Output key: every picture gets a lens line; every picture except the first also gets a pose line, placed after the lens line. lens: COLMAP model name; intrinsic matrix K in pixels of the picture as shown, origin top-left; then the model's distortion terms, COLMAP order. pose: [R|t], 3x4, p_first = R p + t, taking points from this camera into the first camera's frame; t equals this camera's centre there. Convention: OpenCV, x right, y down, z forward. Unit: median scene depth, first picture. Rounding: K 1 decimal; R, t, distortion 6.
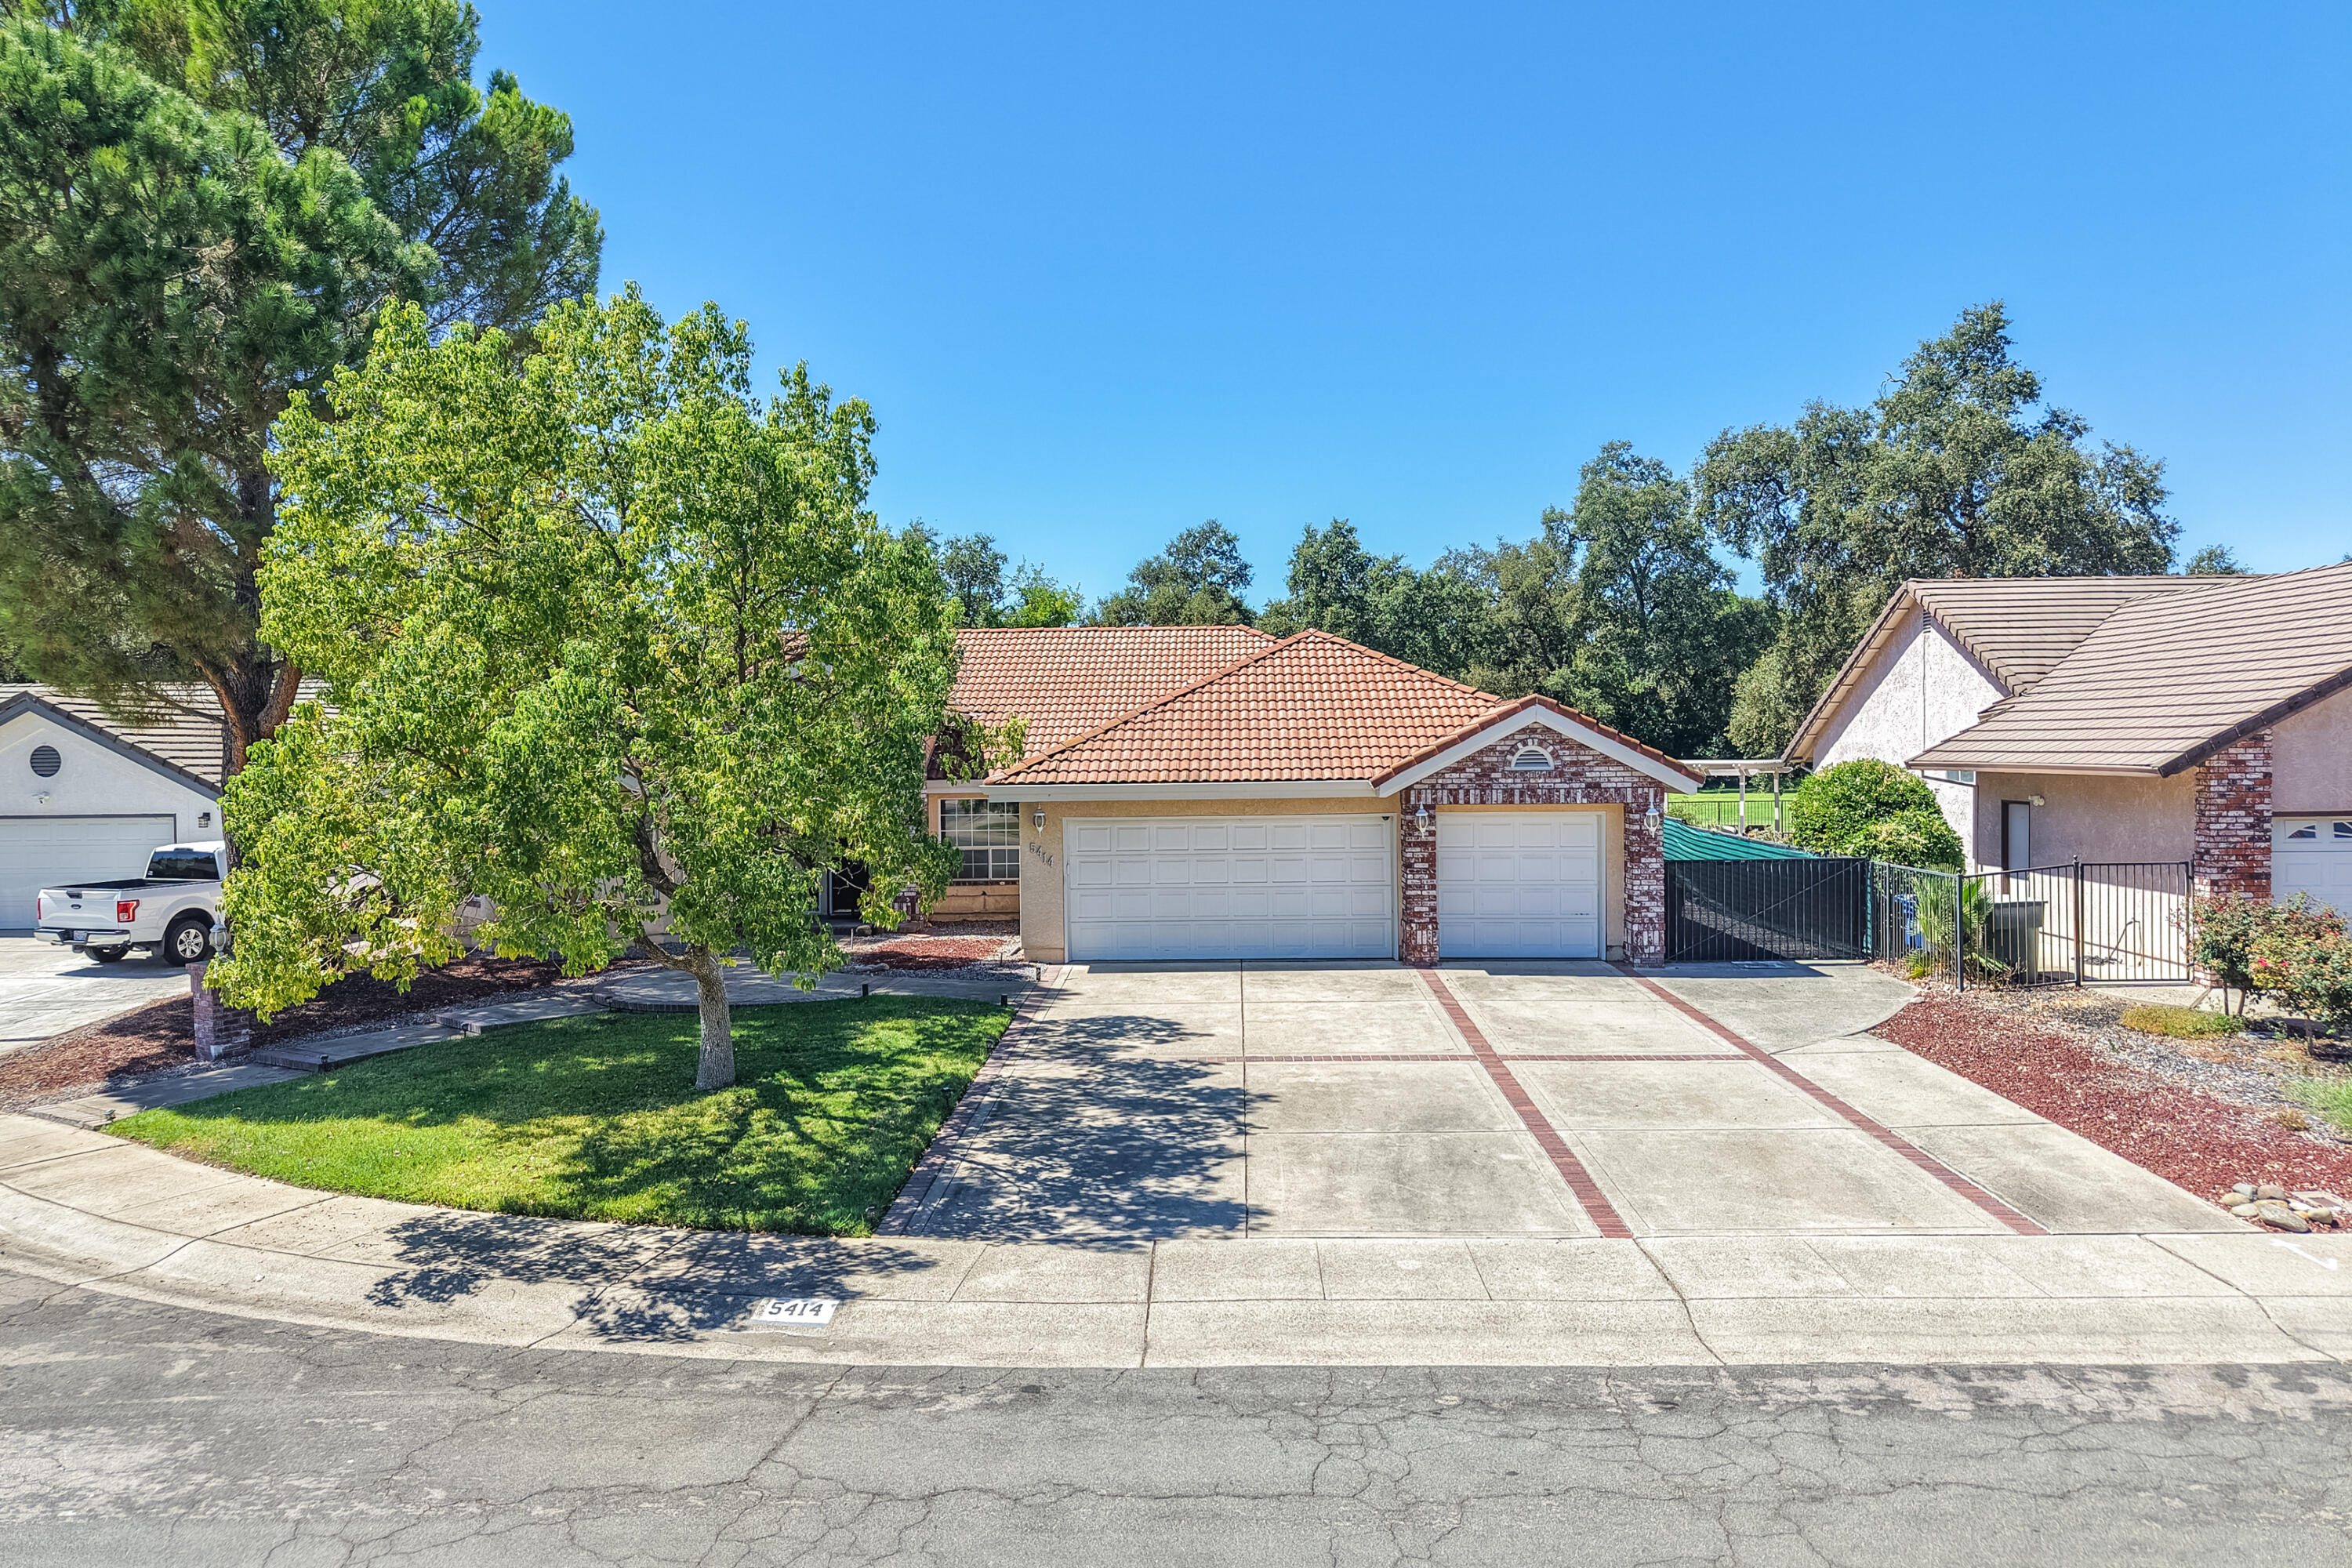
lens RADIAL K [[1565.0, 0, 1171.4], [0, 1565.0, 730.4], [0, 0, 1]] dist [0.026740, -0.023720]
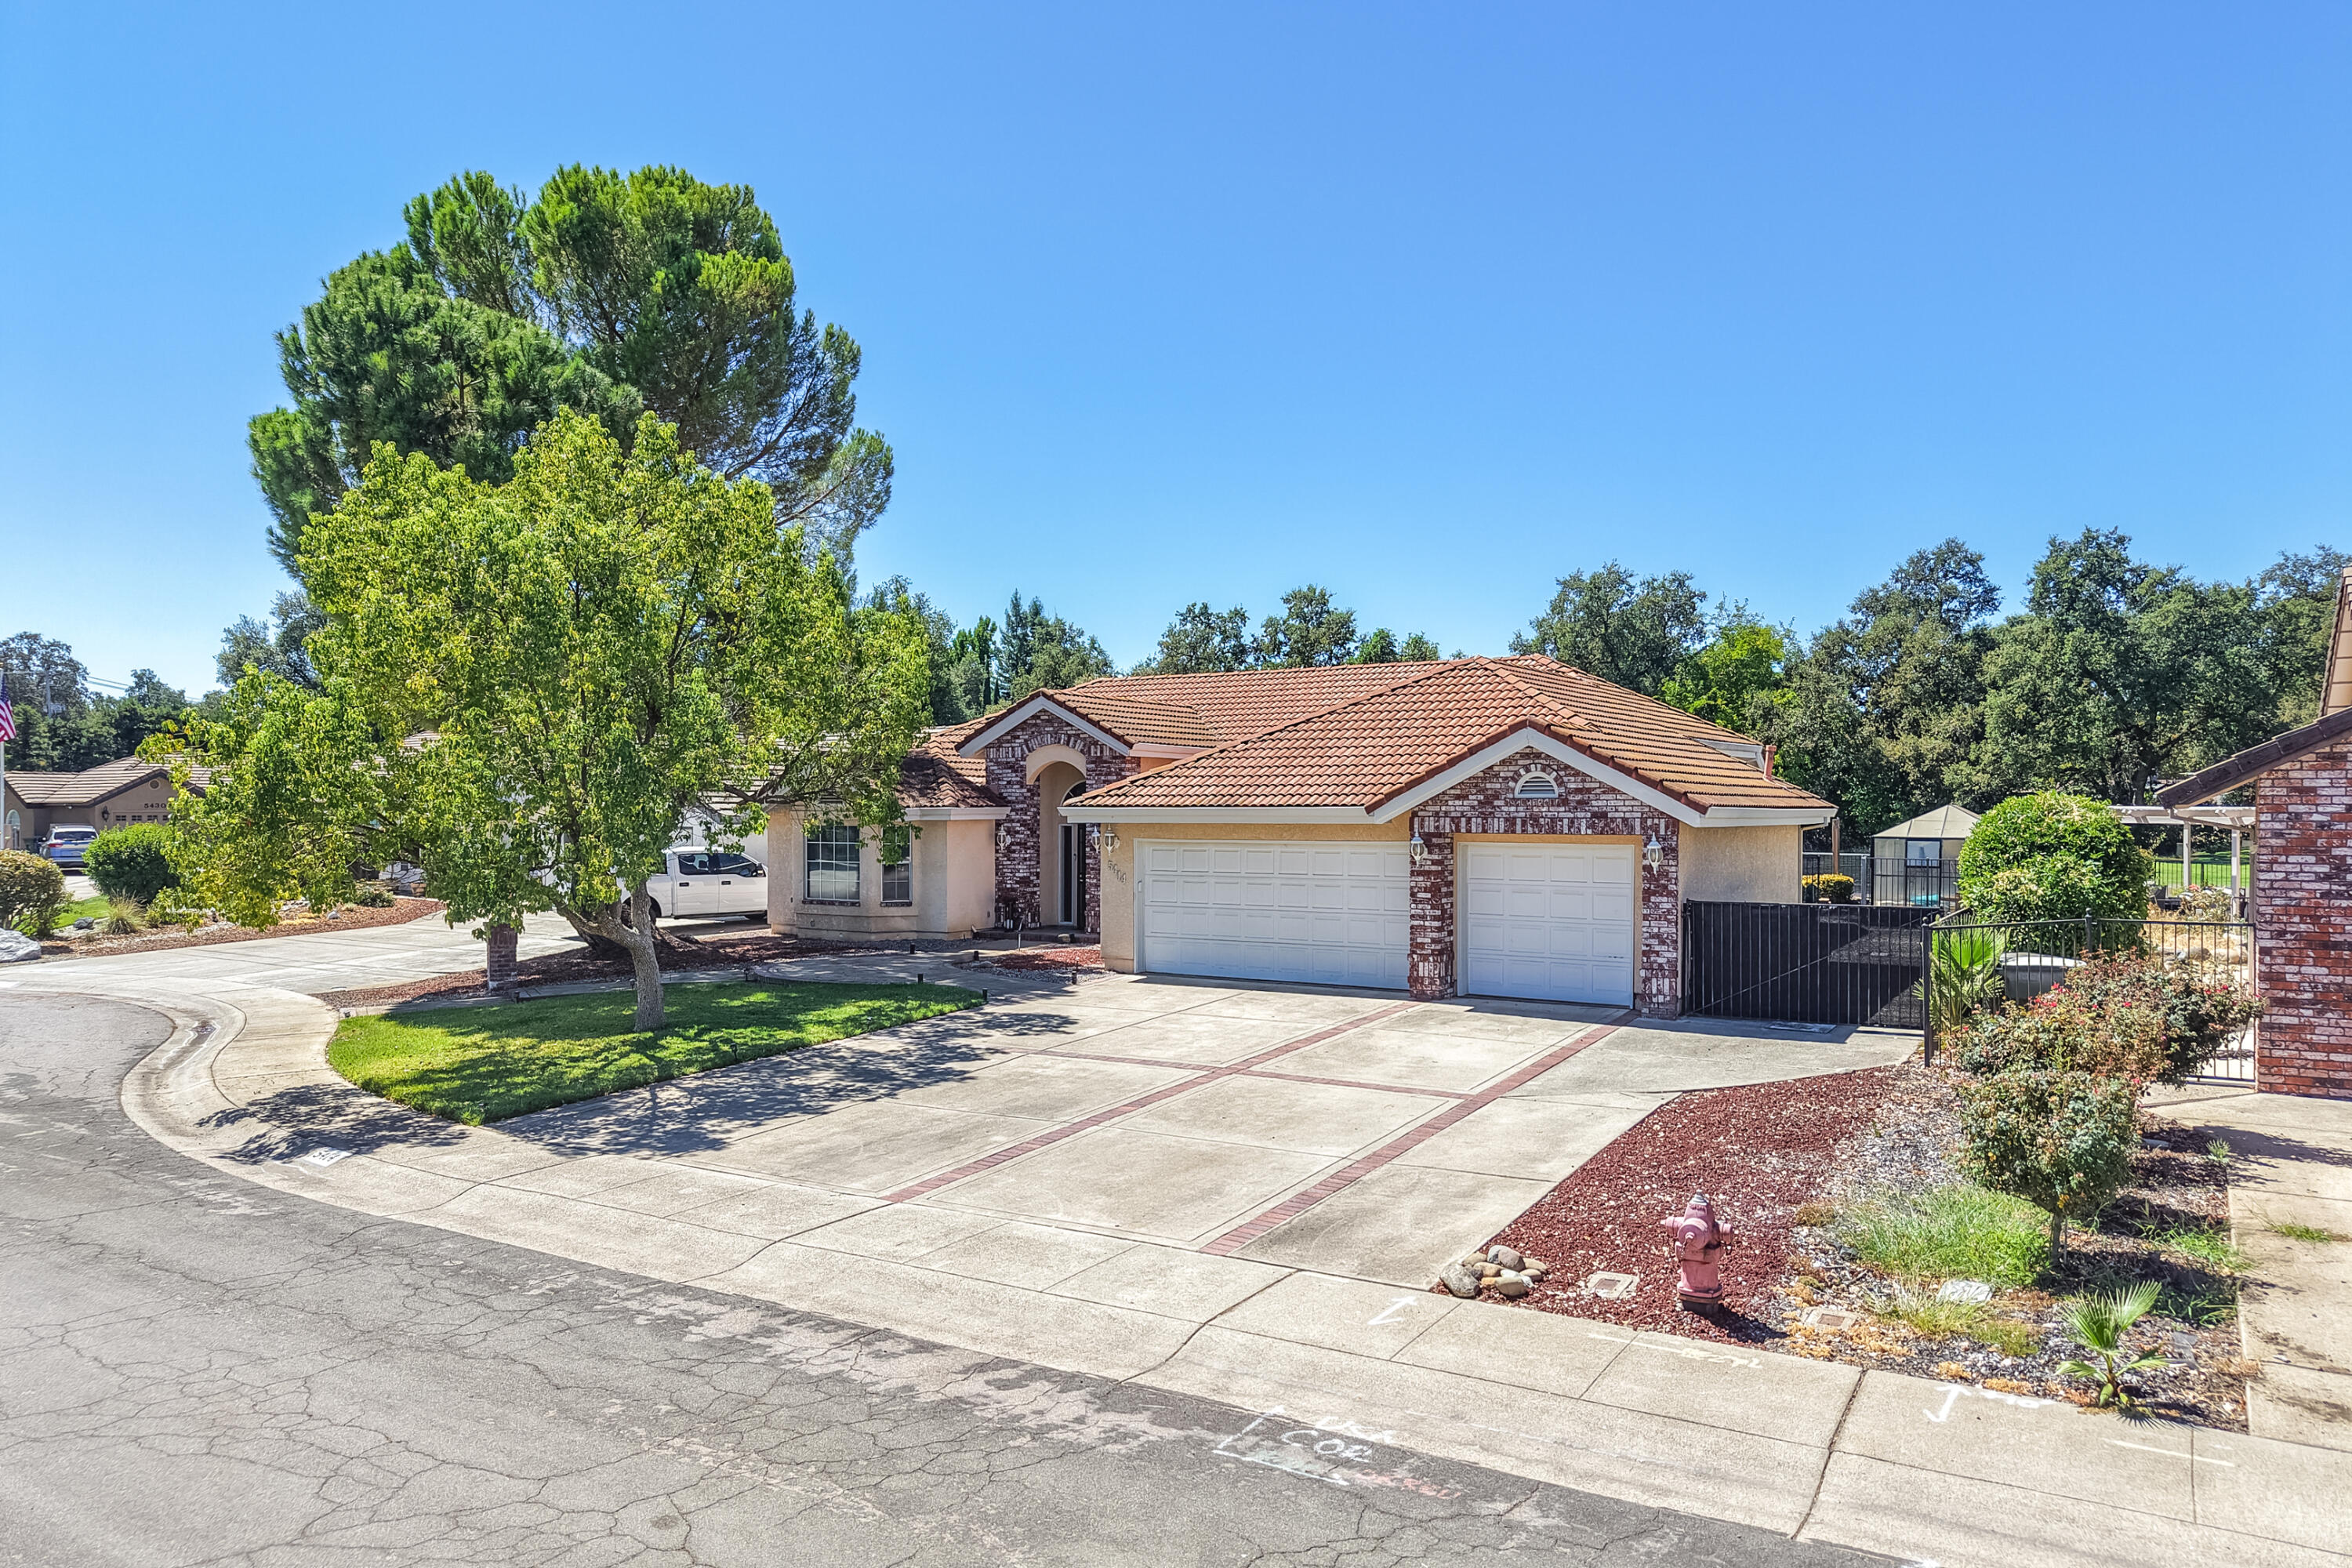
lens RADIAL K [[1565.0, 0, 1159.9], [0, 1565.0, 785.8], [0, 0, 1]] dist [0.026740, -0.023720]
pose [[0.864352, 0.006270, -0.502848, 0.507679], [-0.004881, 0.999980, 0.004078, 0.015449], [0.502863, -0.001070, 0.864365, 0.080138]]
